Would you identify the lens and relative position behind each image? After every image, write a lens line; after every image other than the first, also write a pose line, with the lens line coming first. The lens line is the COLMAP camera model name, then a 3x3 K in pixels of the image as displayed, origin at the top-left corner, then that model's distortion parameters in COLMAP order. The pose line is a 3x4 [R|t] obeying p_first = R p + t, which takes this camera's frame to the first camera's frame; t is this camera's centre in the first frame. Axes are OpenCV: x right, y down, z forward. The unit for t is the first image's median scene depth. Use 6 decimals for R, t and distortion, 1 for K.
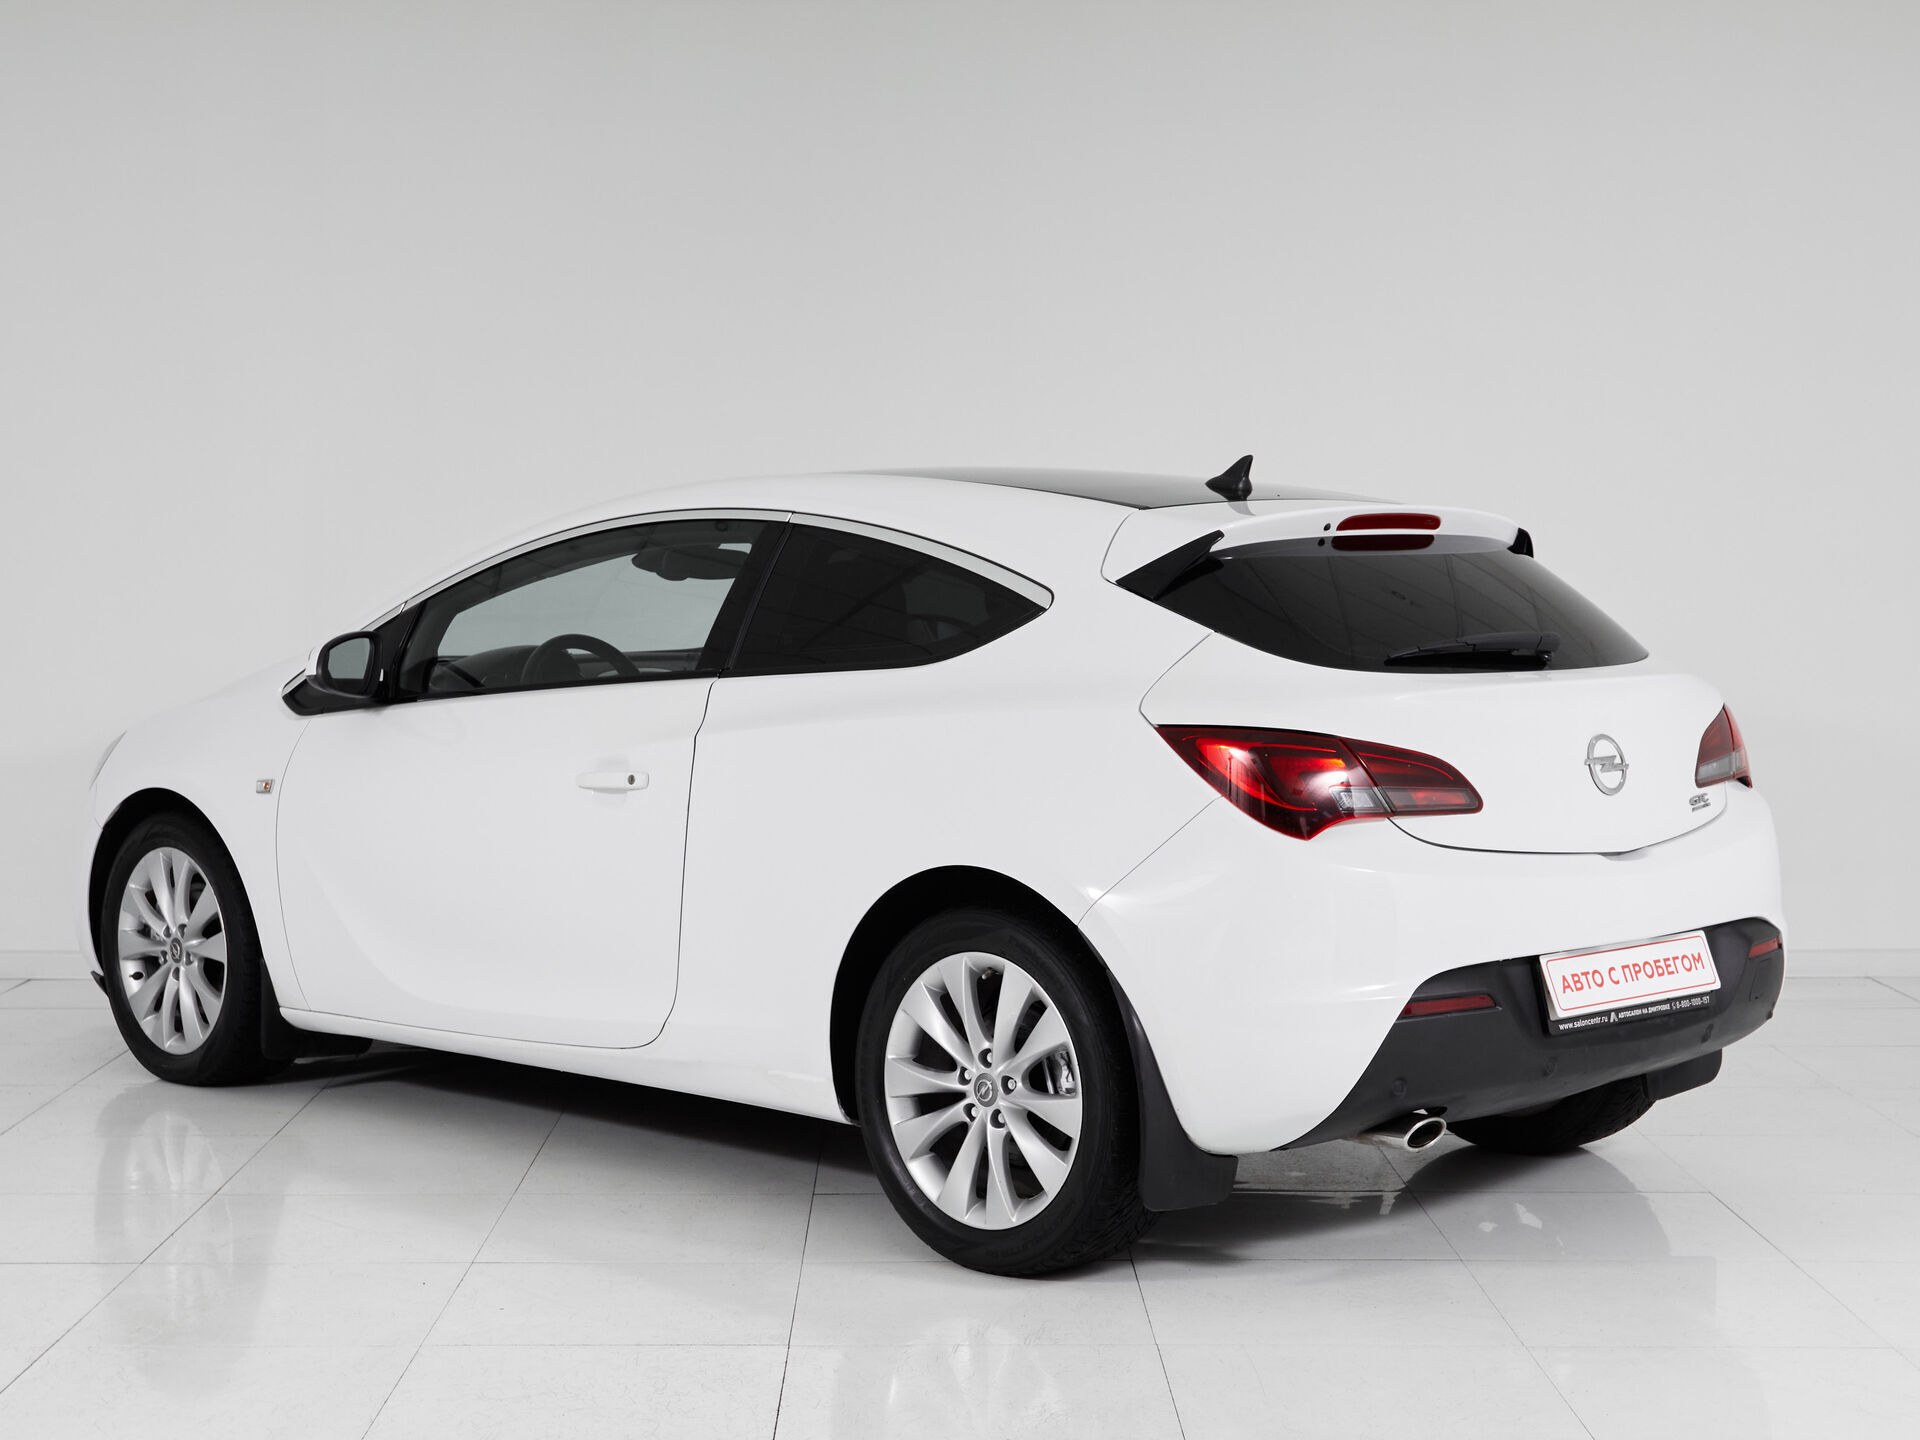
lens RADIAL K [[2563.4, 0, 957.8], [0, 2563.4, 674.9], [0, 0, 1]] dist [0.024393, 0.032433]
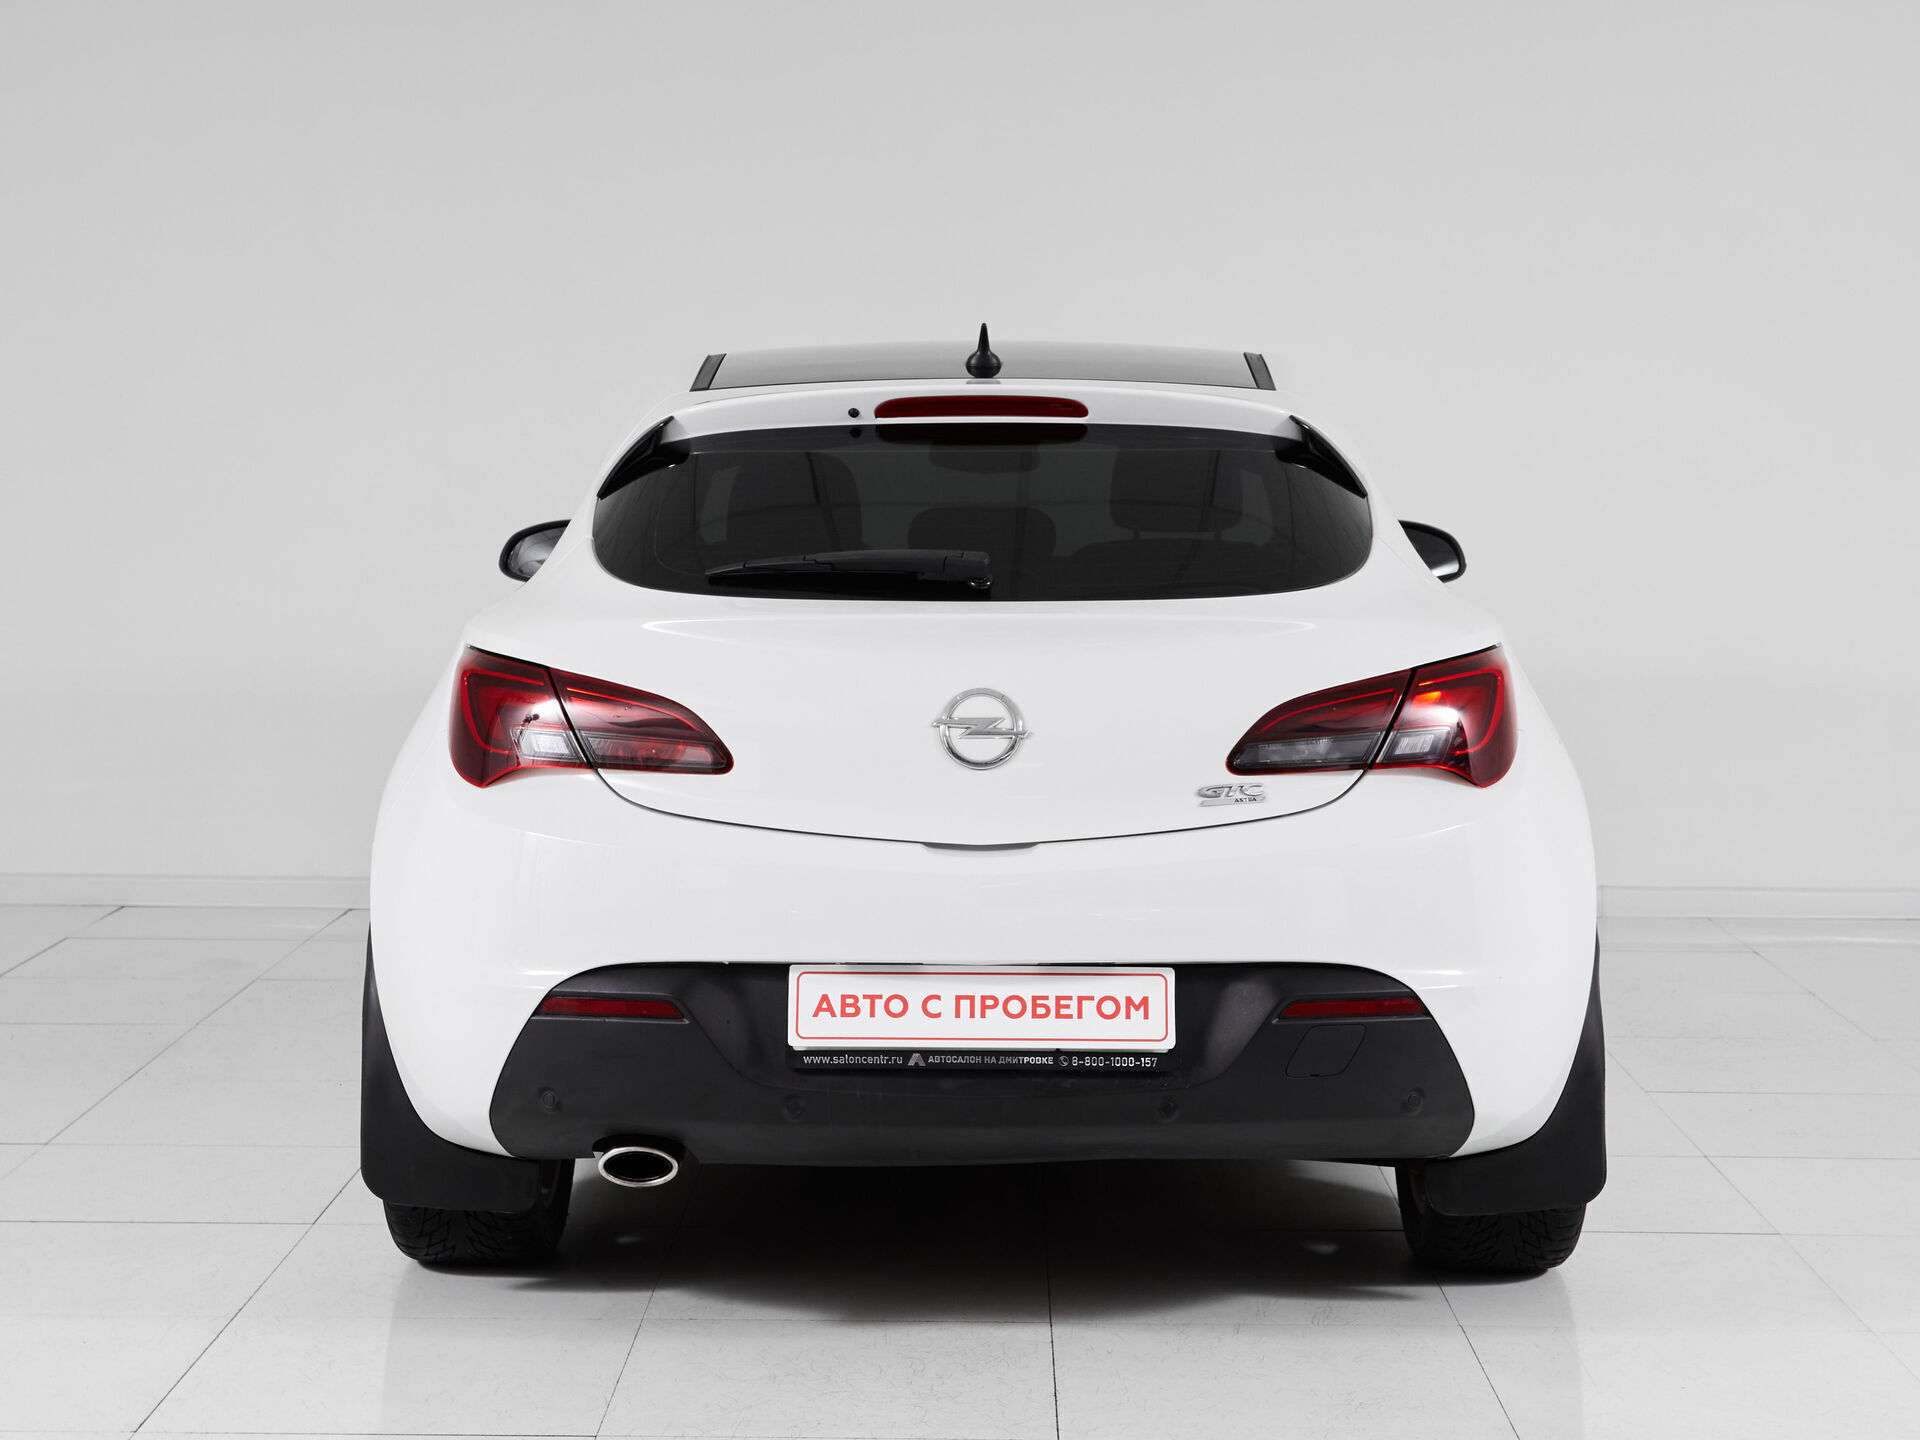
lens RADIAL K [[2563.4, 0, 957.8], [0, 2563.4, 674.9], [0, 0, 1]] dist [0.024393, 0.032433]
pose [[0.784904, 0.066336, -0.616056, 0.712442], [-0.039906, 0.997600, 0.056576, -0.023557], [0.618331, -0.019822, 0.785668, 0.405781]]
